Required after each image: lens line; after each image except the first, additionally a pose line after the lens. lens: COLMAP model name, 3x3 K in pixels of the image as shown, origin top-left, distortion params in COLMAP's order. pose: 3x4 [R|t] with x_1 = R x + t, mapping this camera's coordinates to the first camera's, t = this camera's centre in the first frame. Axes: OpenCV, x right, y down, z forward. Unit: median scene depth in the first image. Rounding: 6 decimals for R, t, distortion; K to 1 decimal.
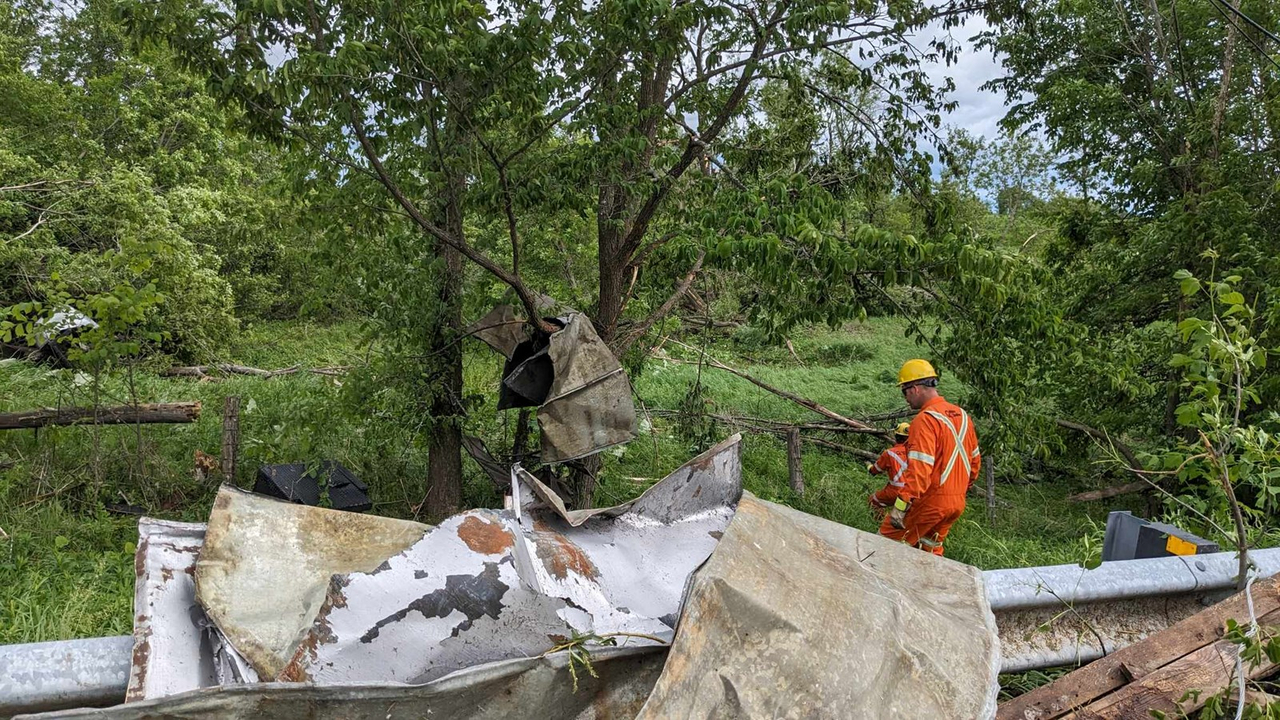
lens RADIAL K [[1027.4, 0, 640.0], [0, 1027.4, 360.0], [0, 0, 1]] dist [0.073133, -0.135202]
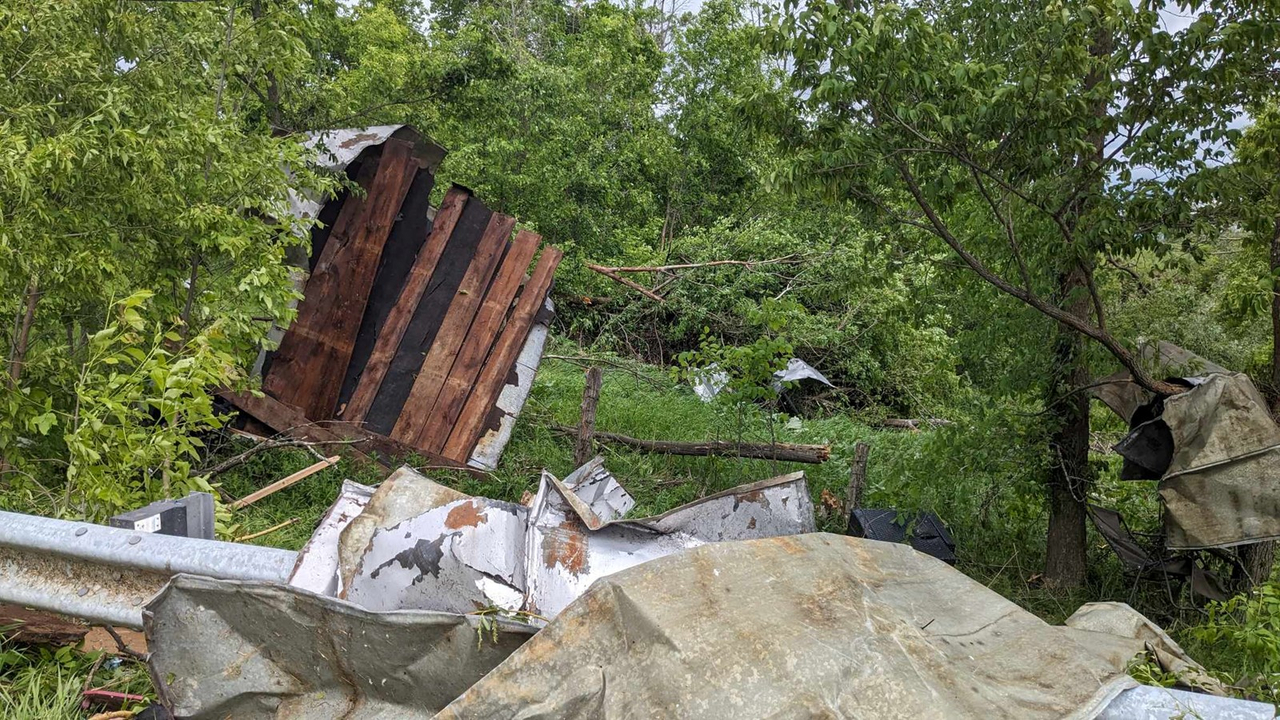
lens RADIAL K [[1043.6, 0, 619.9], [0, 1043.6, 372.3], [0, 0, 1]] dist [0.075638, -0.134725]
pose [[0.712815, 0.023444, -0.700960, 0.213370], [-0.057474, 0.998032, -0.025066, 0.003778], [0.698993, 0.058154, 0.712760, 0.050339]]
